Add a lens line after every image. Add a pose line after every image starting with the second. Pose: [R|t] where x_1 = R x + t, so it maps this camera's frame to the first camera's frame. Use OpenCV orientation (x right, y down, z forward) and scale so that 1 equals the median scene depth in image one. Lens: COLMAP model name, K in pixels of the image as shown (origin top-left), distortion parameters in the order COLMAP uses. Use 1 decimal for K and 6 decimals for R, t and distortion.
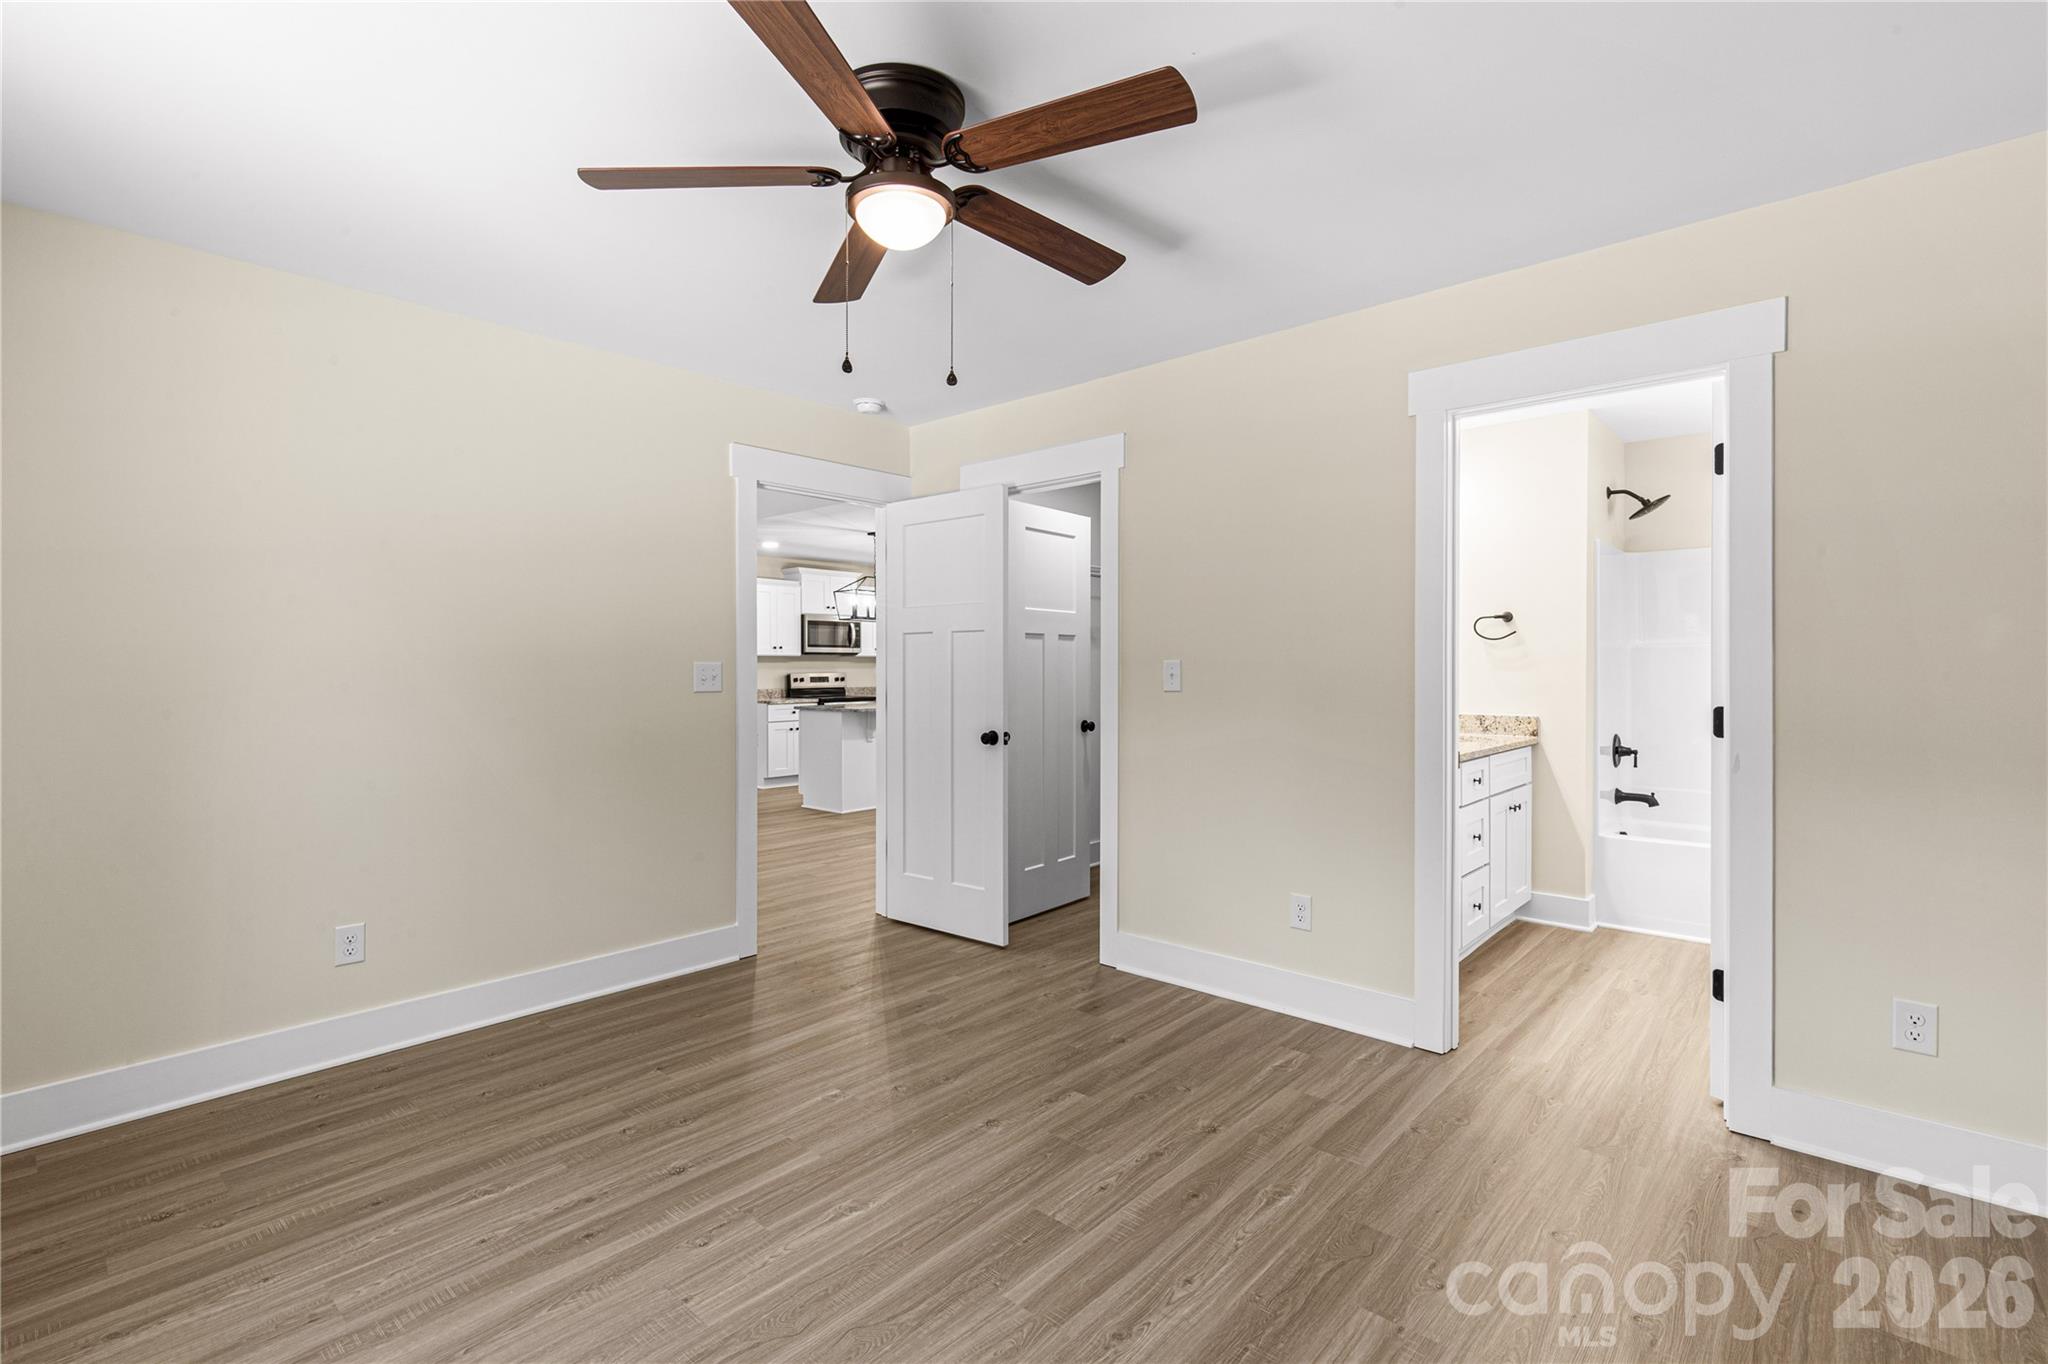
lens RADIAL K [[936.9, 0, 1037.9], [0, 936.9, 668.0], [0, 0, 1]] dist [0.009558, -0.002353]
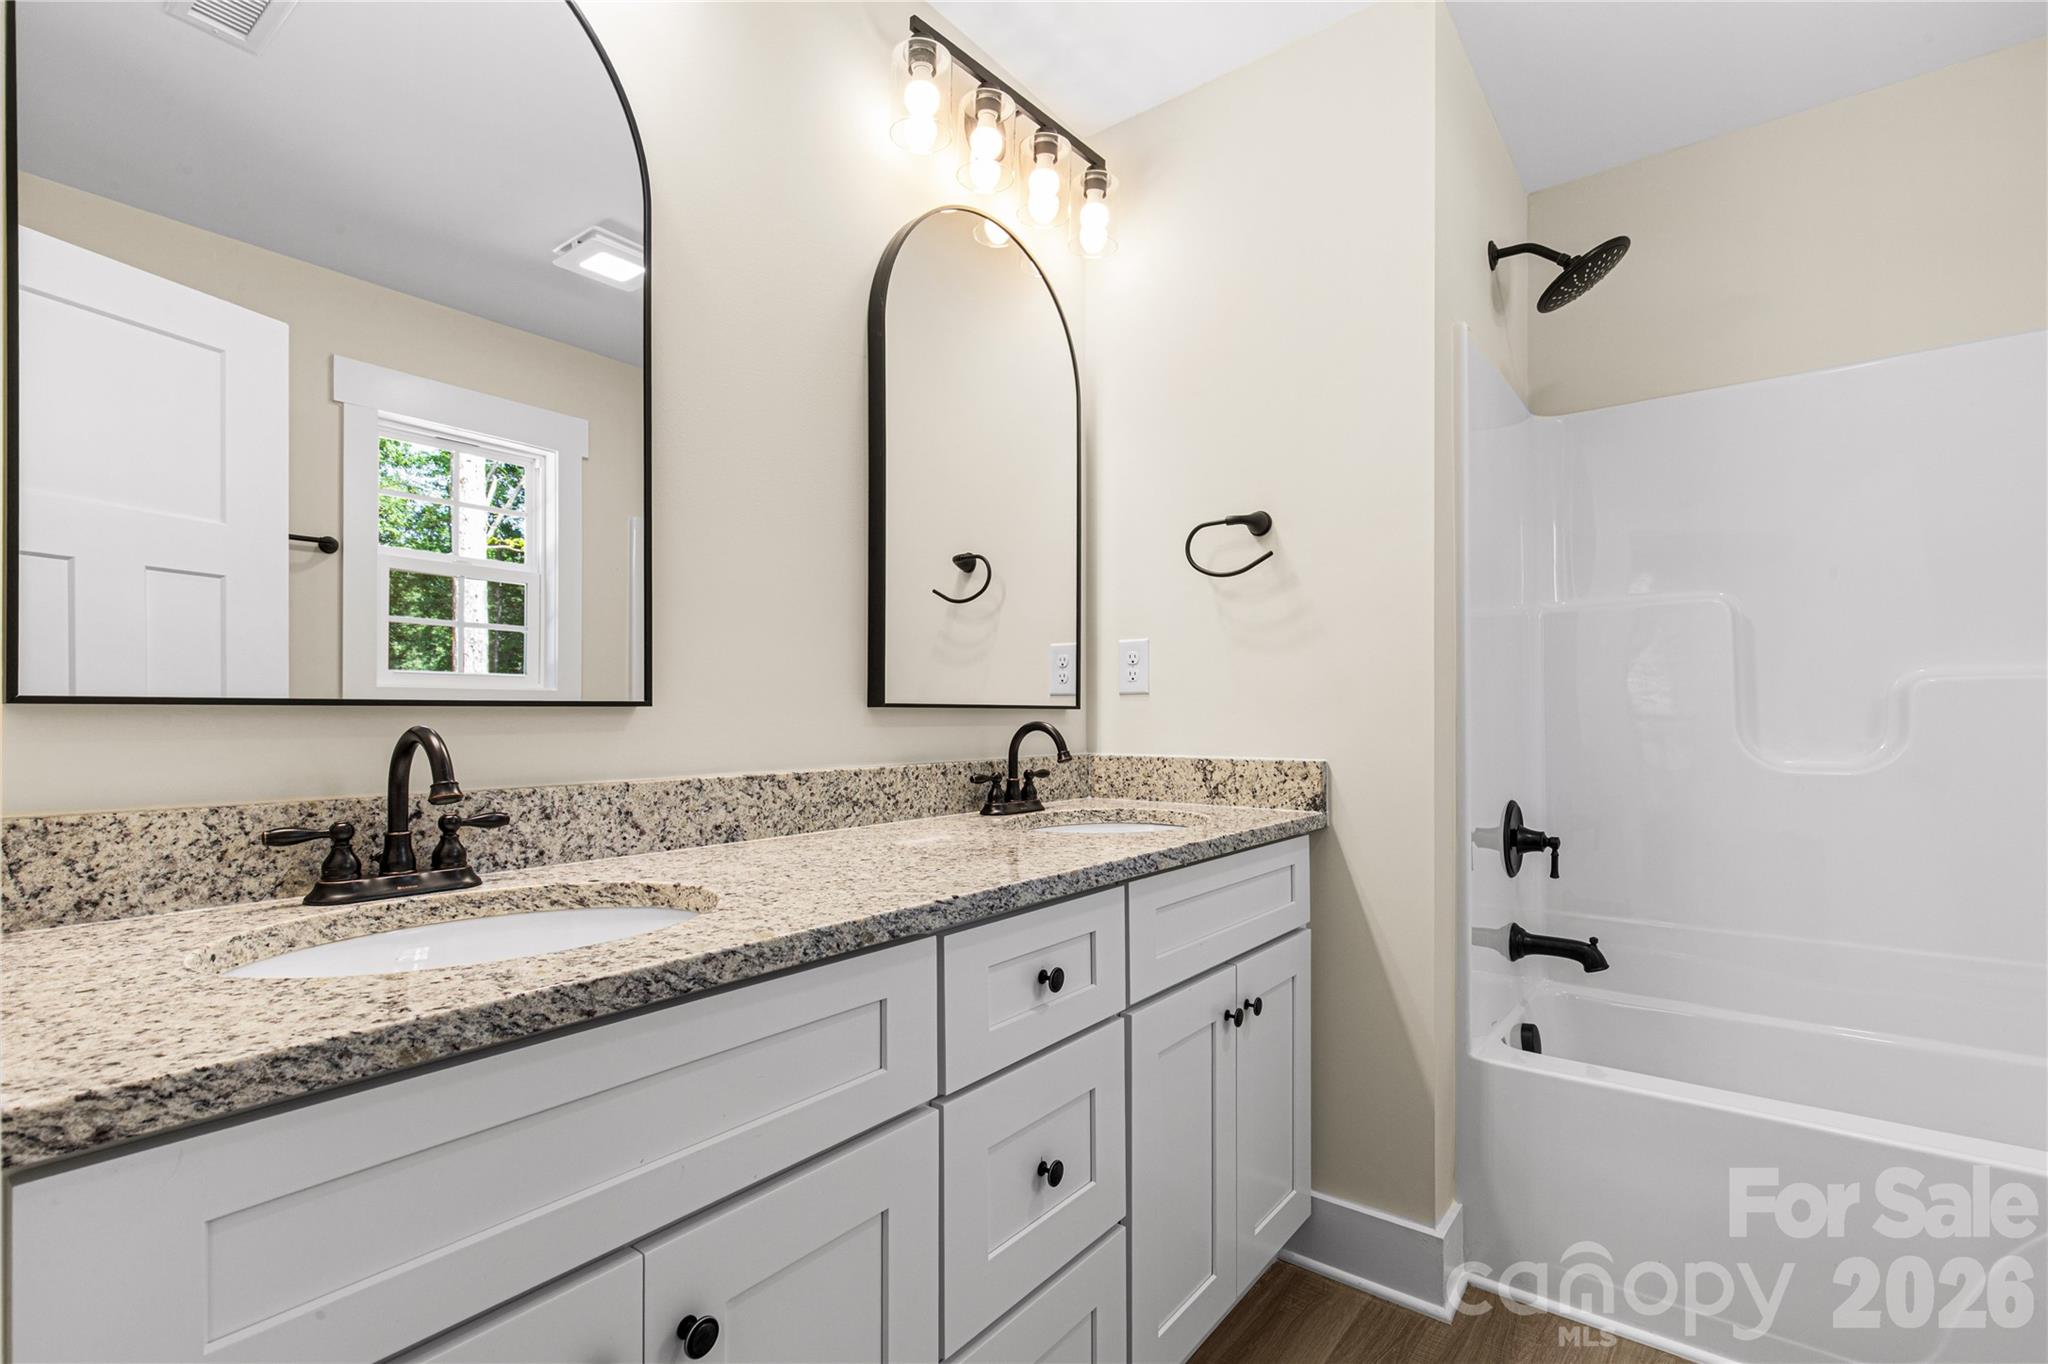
lens RADIAL K [[936.9, 0, 1066.9], [0, 936.9, 712.5], [0, 0, 1]] dist [0.009558, -0.002353]
pose [[0.996387, -0.005712, 0.084741, 0.379360], [0.006077, 0.999973, -0.004053, 0.030917], [-0.084715, 0.004553, 0.996395, 0.593606]]
